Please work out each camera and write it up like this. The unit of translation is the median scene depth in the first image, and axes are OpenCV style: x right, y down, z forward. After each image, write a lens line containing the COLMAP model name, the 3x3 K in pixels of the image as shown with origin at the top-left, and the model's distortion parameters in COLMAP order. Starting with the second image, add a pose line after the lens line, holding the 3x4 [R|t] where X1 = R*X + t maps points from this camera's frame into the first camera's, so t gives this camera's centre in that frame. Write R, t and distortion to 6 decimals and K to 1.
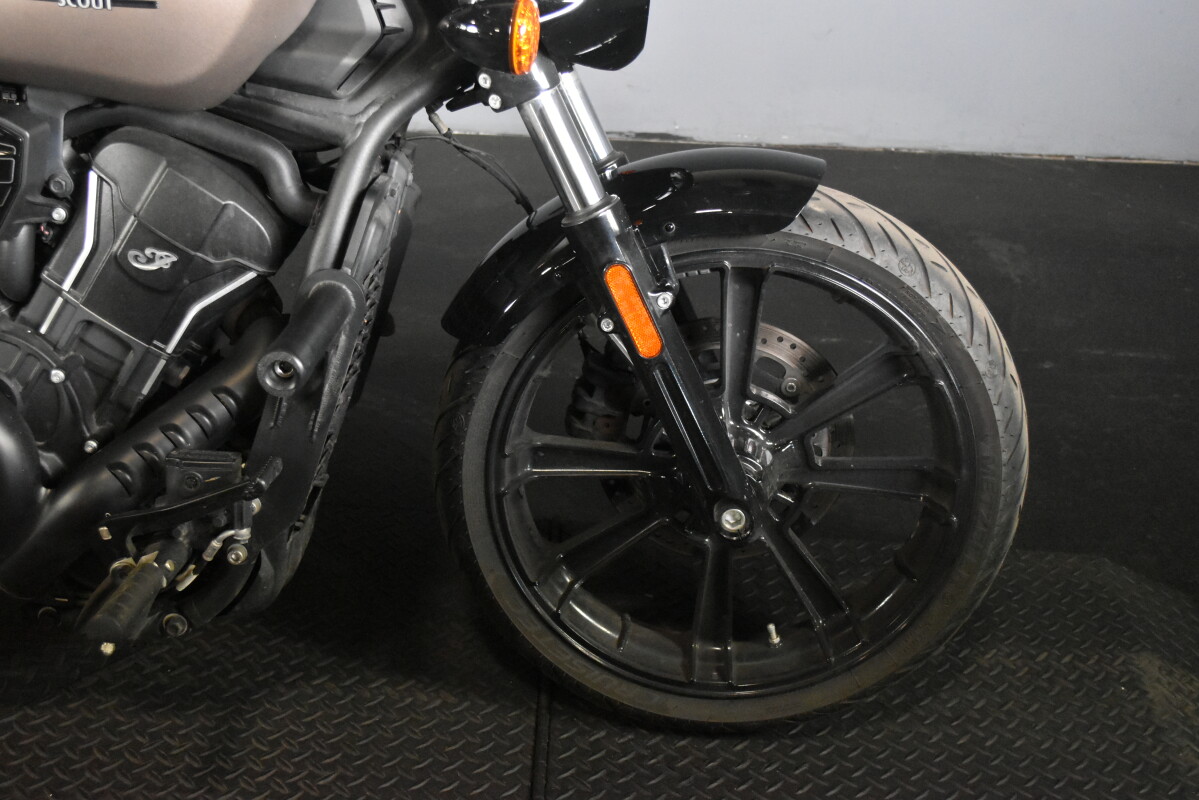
lens RADIAL K [[1402.8, 0, 599.5], [0, 1402.8, 400.0], [0, 0, 1]] dist [-0.024836, -0.015559]
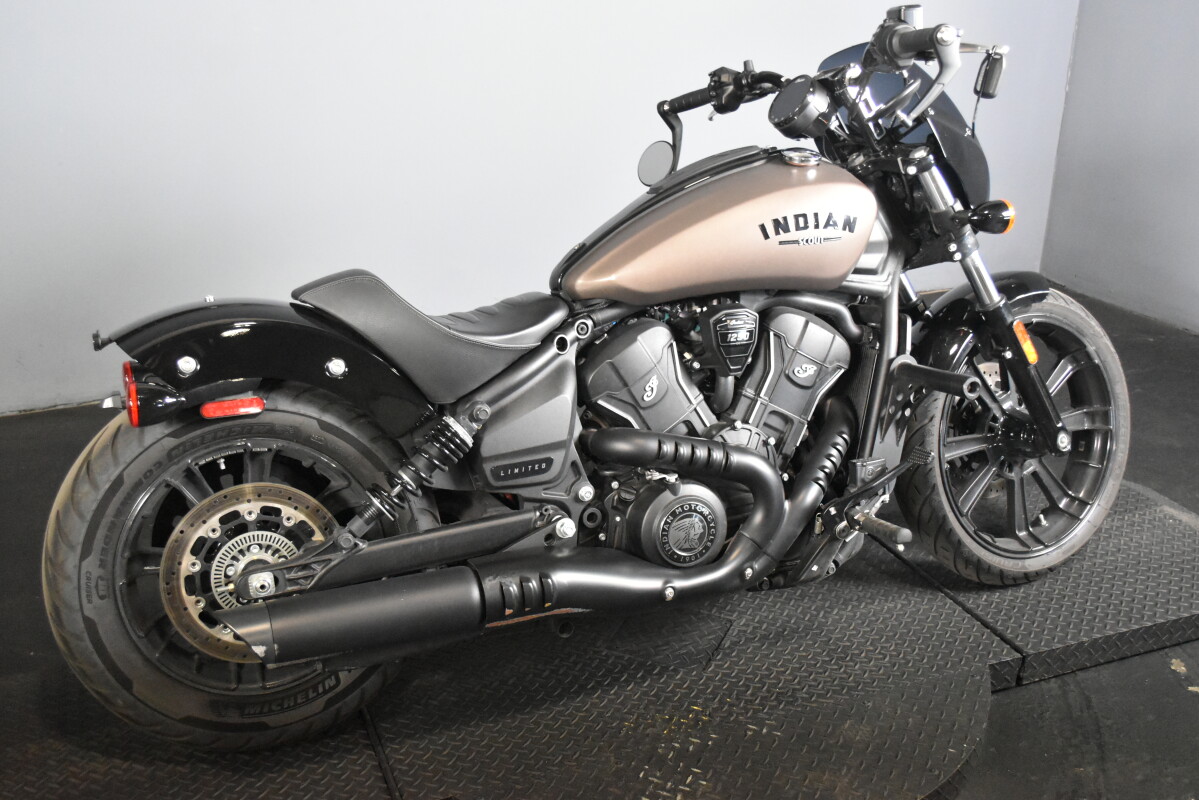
lens RADIAL K [[1233.7, 0, 602.0], [0, 1233.7, 382.0], [0, 0, 1]] dist [0.021522, 0.001259]
pose [[0.917414, -0.190626, 0.349304, -1.159236], [0.246550, 0.961302, -0.122928, 0.054124], [-0.312354, 0.198897, 0.928911, -0.485456]]
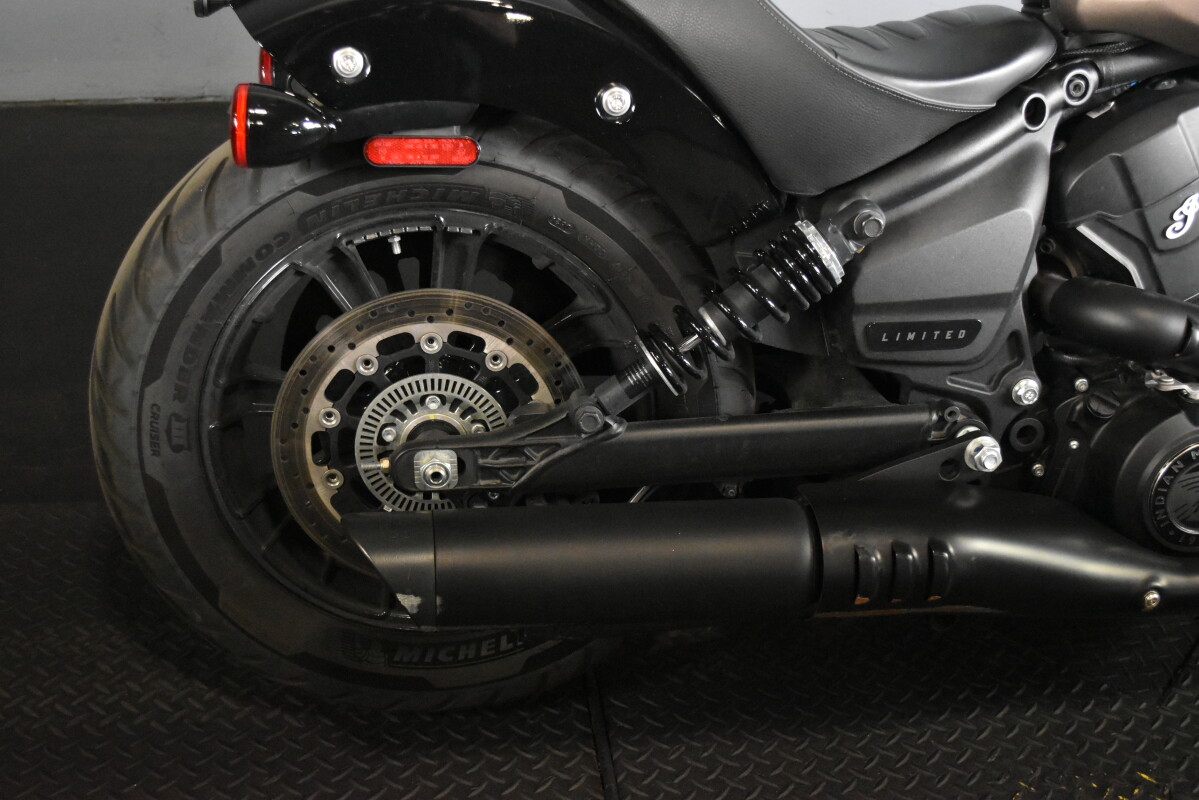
lens RADIAL K [[1452.2, 0, 599.5], [0, 1452.2, 400.0], [0, 0, 1]] dist [-0.042889, 0.003417]
pose [[0.989461, -0.087839, 0.115116, -1.066927], [0.084899, 0.995931, 0.030211, -0.058315], [-0.117302, -0.020120, 0.992892, 0.044067]]
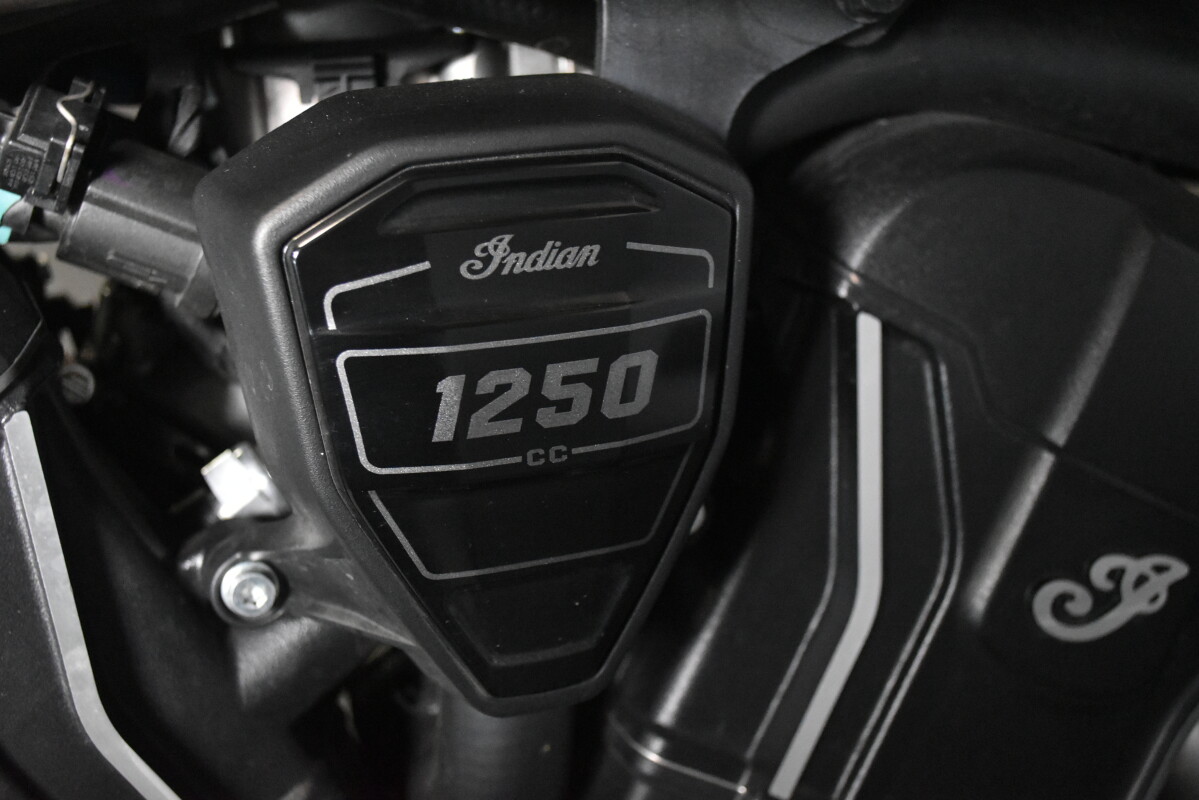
lens RADIAL K [[1438.0, 0, 599.5], [0, 1438.0, 400.0], [0, 0, 1]] dist [0.078108, -0.003546]
pose [[0.932252, -0.217056, 0.289471, -0.472595], [0.235111, 0.971545, -0.028683, -0.148505], [-0.275008, 0.094797, 0.956757, 0.751732]]
